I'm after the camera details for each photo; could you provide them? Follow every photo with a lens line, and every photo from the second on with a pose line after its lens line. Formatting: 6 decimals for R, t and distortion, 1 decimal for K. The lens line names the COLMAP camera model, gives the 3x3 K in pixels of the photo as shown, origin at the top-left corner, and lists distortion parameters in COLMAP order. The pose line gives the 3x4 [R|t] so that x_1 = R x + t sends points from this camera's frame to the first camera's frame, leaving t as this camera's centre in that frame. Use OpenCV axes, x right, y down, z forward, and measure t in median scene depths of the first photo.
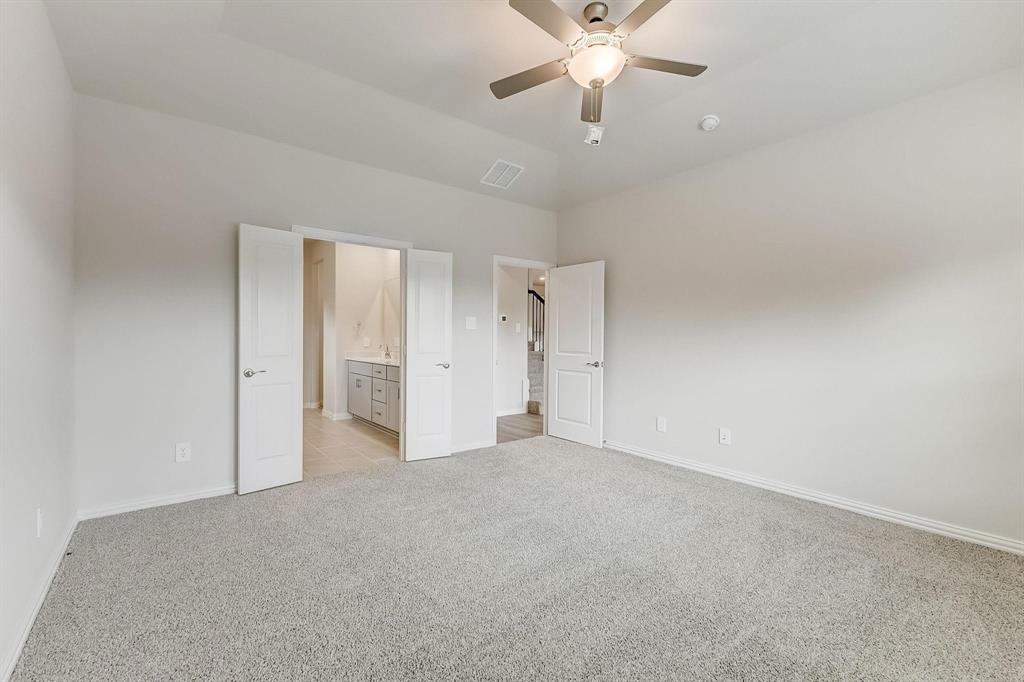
lens RADIAL K [[439.0, 0, 509.9], [0, 439.0, 338.3], [0, 0, 1]] dist [0.002404, 0.000234]
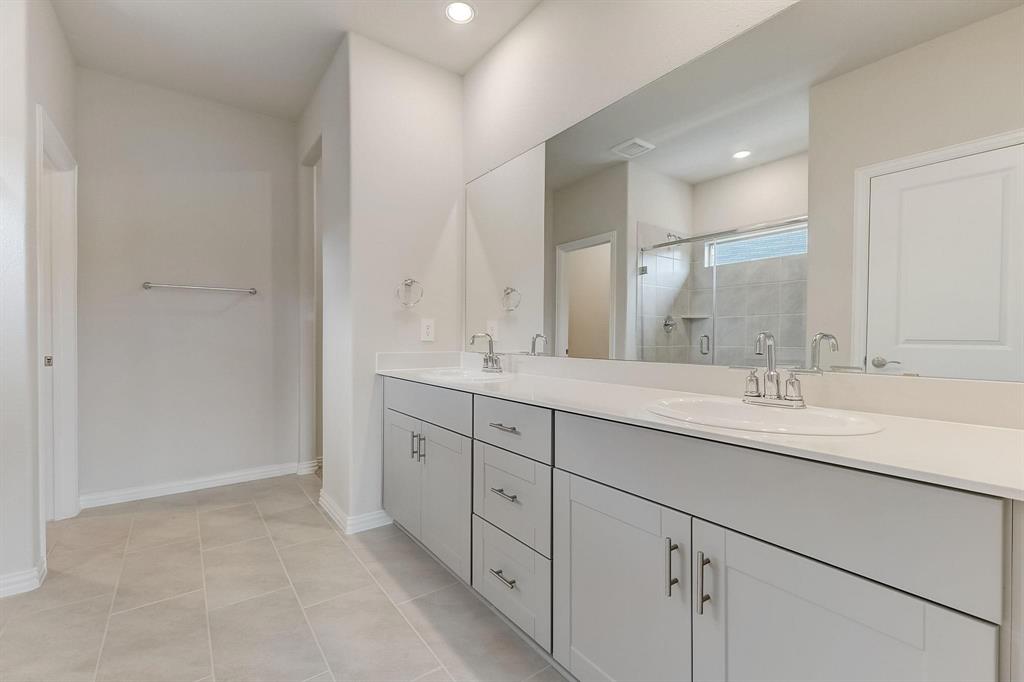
lens RADIAL K [[439.0, 0, 509.9], [0, 439.0, 338.3], [0, 0, 1]] dist [0.002404, 0.000234]
pose [[0.999747, -0.001550, -0.022459, -0.249355], [0.001564, 0.999999, 0.000636, 0.016679], [0.022458, -0.000670, 0.999748, 0.617516]]
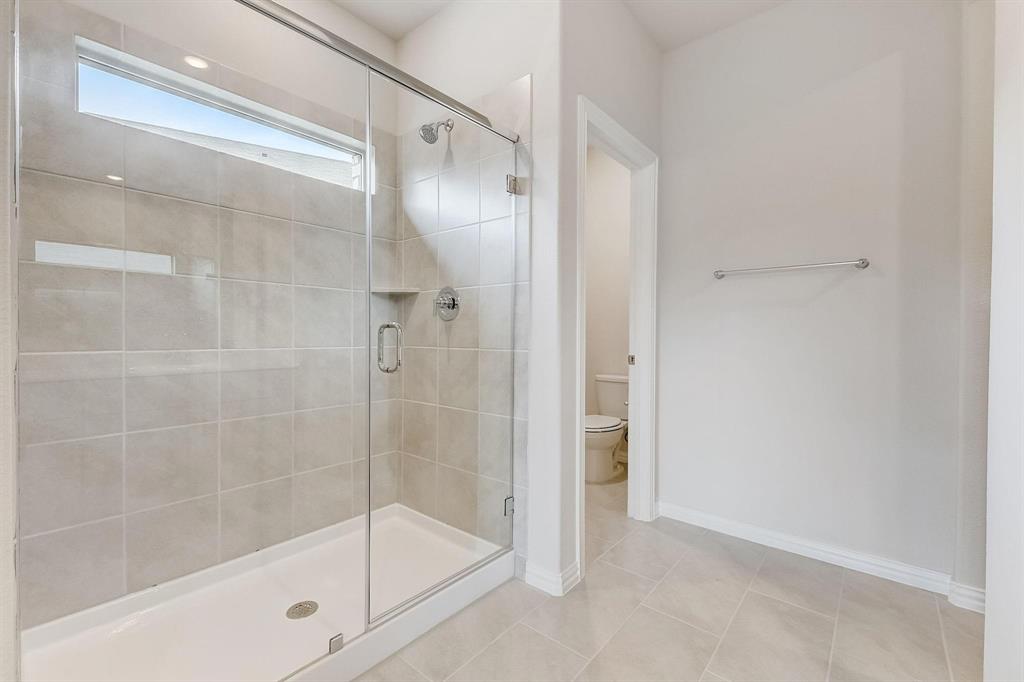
lens RADIAL K [[439.0, 0, 509.9], [0, 439.0, 338.3], [0, 0, 1]] dist [0.002404, 0.000234]
pose [[0.202228, 0.005192, -0.979325, -0.342422], [-0.009605, 0.999948, 0.003318, 0.016905], [0.979291, 0.008735, 0.202268, 0.959479]]
